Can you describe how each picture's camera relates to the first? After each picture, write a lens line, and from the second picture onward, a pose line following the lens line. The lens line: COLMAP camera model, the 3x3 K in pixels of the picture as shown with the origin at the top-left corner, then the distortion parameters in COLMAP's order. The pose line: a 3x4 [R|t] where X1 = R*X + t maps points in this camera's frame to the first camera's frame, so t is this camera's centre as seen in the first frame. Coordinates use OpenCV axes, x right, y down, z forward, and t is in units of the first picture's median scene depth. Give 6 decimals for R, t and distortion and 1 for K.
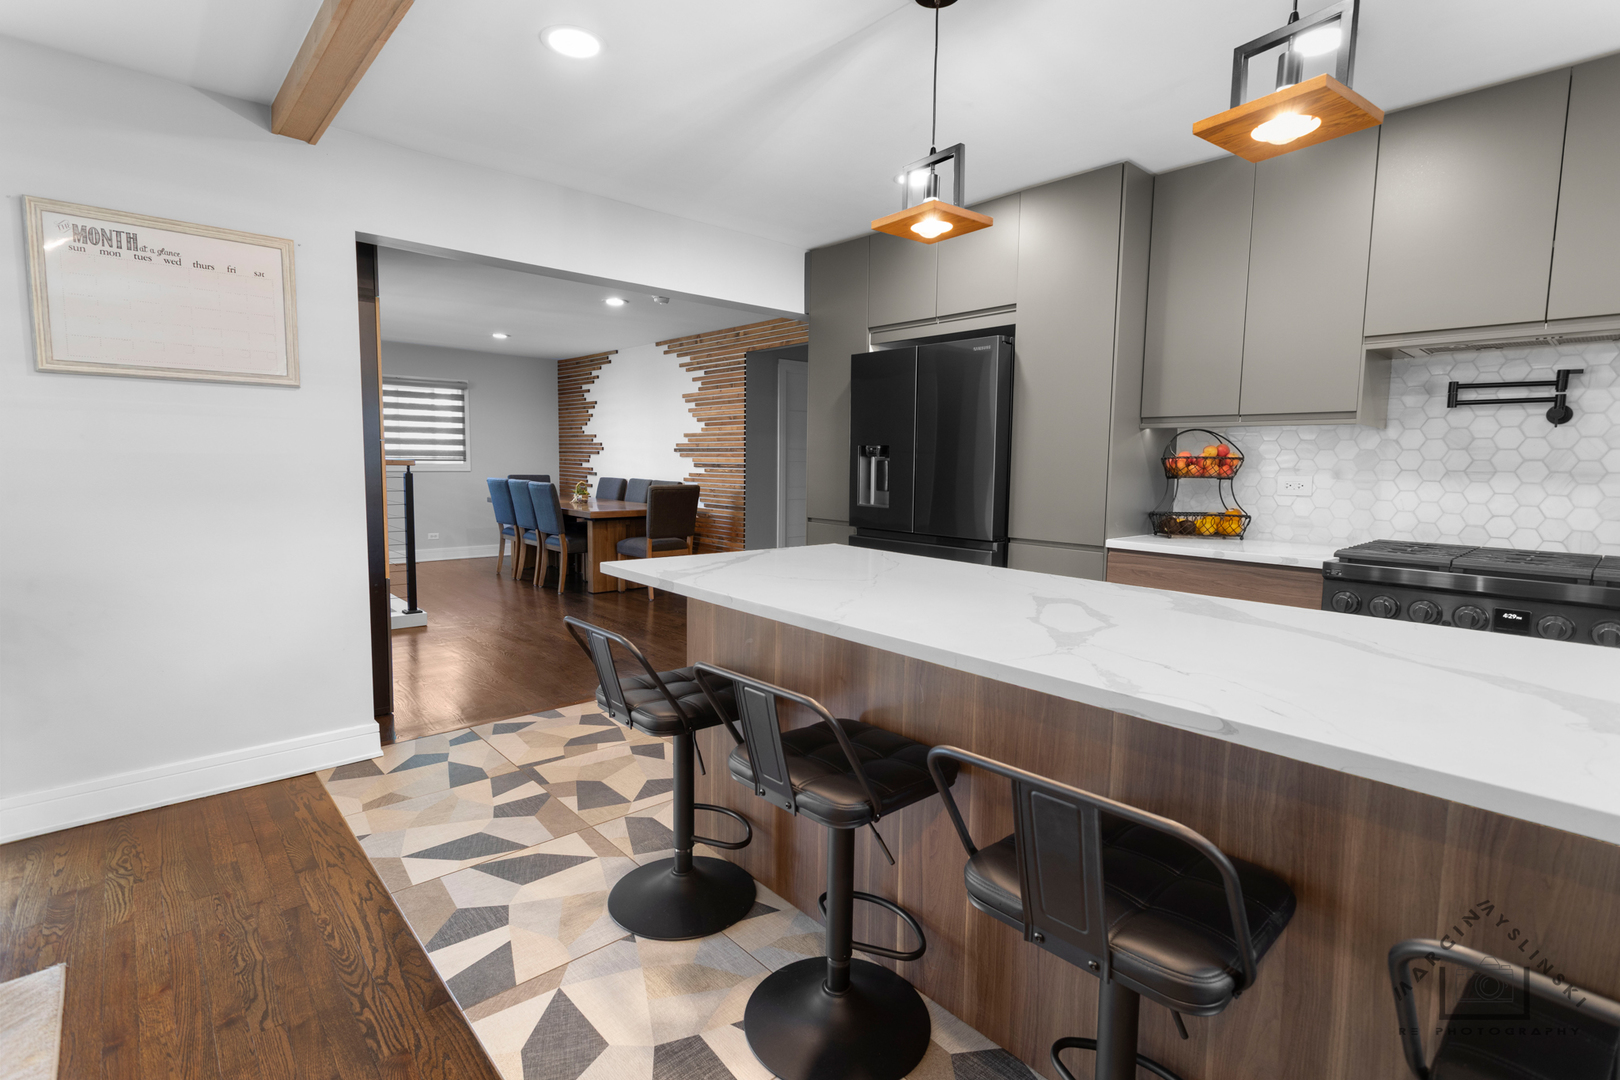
lens RADIAL K [[759.5, 0, 814.4], [0, 759.5, 529.8], [0, 0, 1]] dist [0.004069, -0.000682]
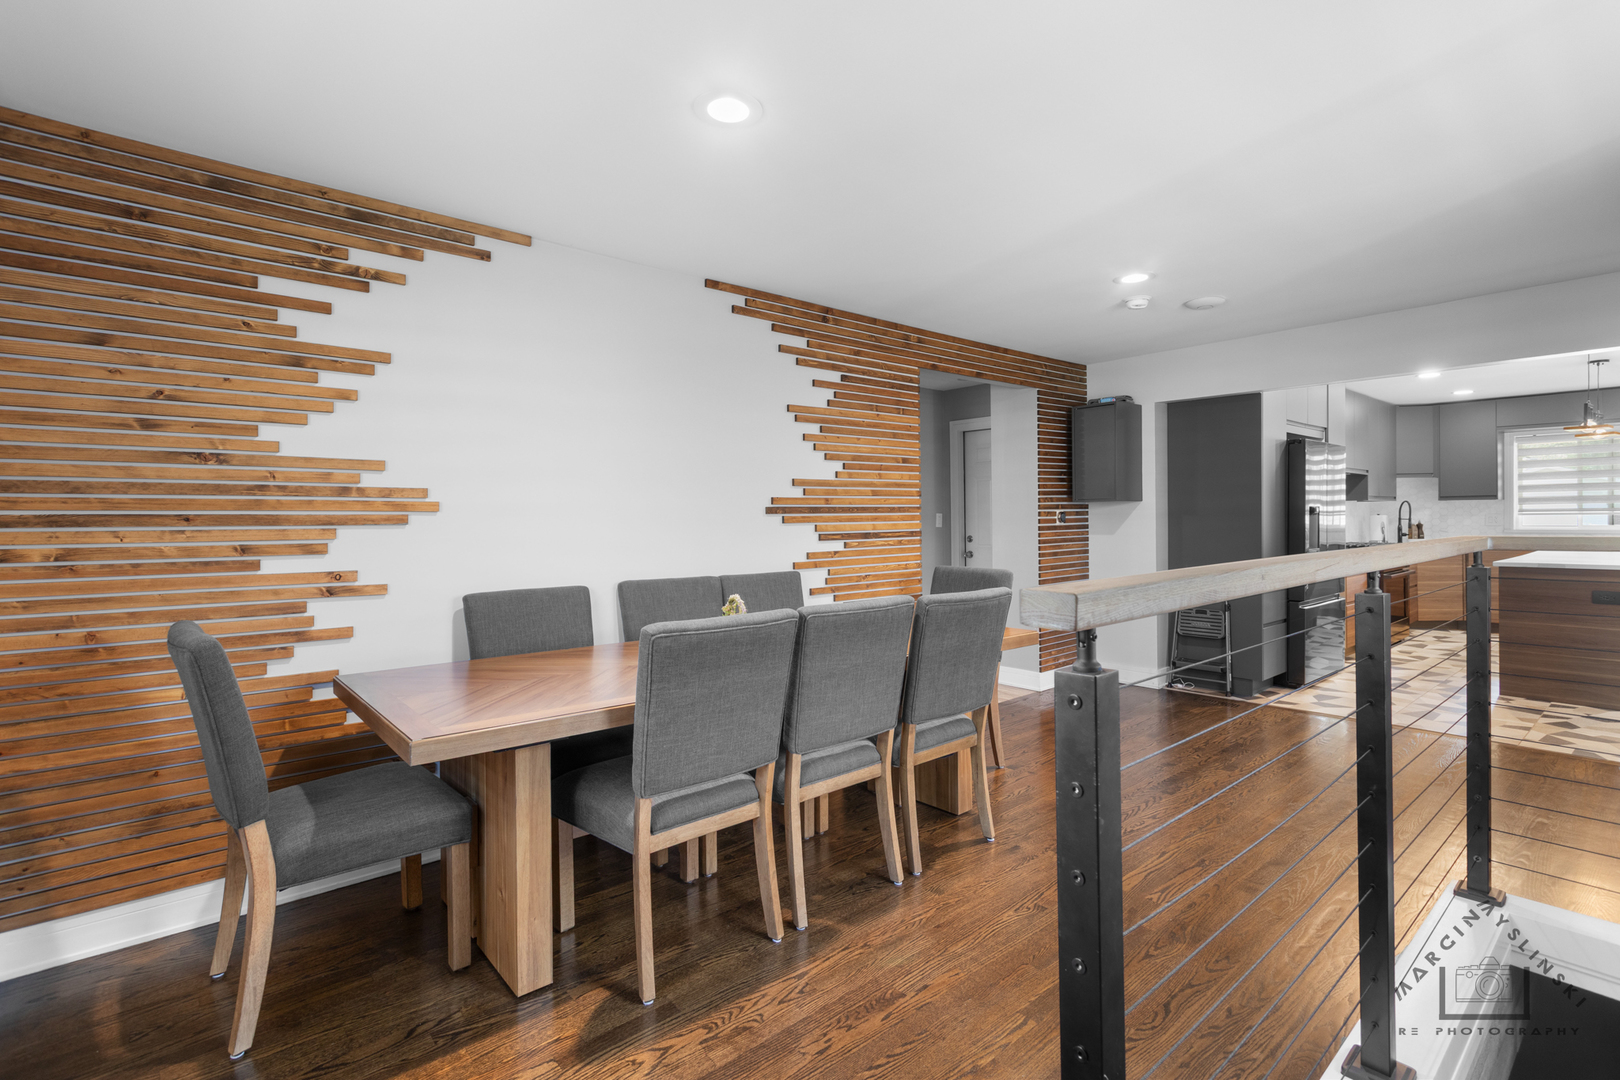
lens RADIAL K [[759.5, 0, 809.1], [0, 759.5, 524.4], [0, 0, 1]] dist [0.004069, -0.000682]
pose [[0.030349, -0.024913, 0.999229, -1.577869], [0.102036, 0.994544, 0.021697, -0.239121], [-0.994318, 0.101298, 0.032725, 2.204753]]
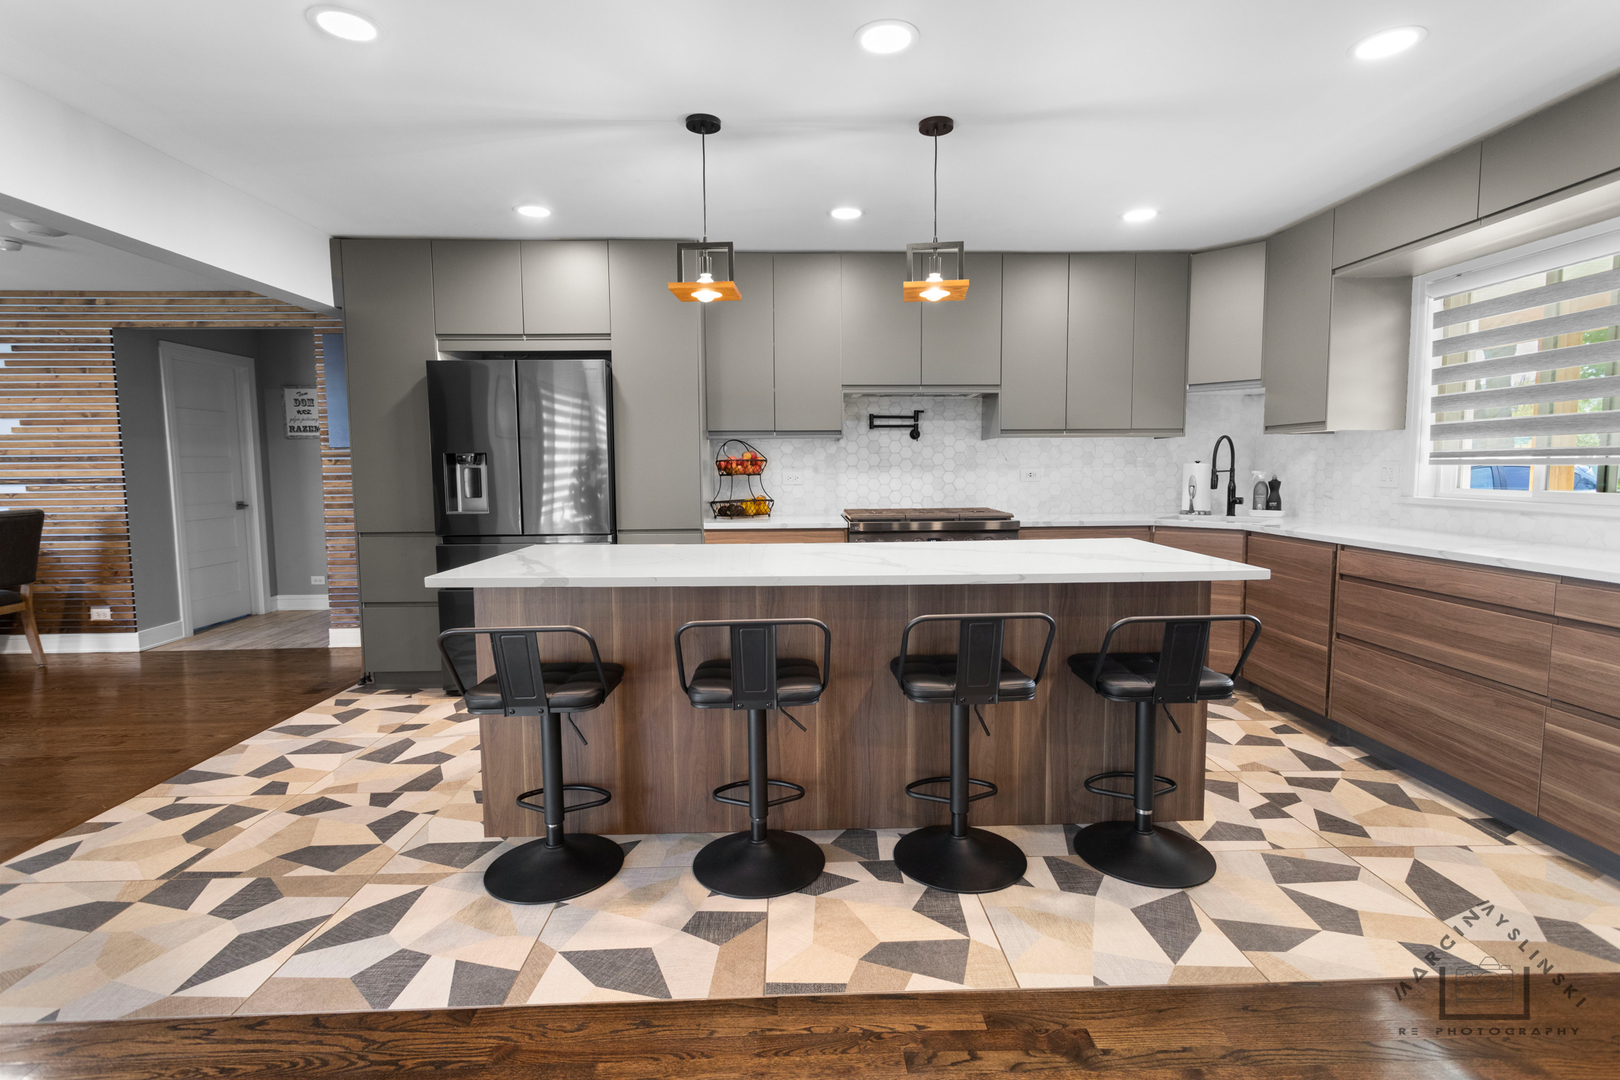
lens RADIAL K [[759.5, 0, 826.7], [0, 759.5, 530.4], [0, 0, 1]] dist [0.004069, -0.000682]
pose [[0.645636, -0.085945, 0.758793, -0.447070], [0.087331, 0.995437, 0.038441, -0.006696], [-0.758635, 0.041448, 0.650196, -0.018568]]
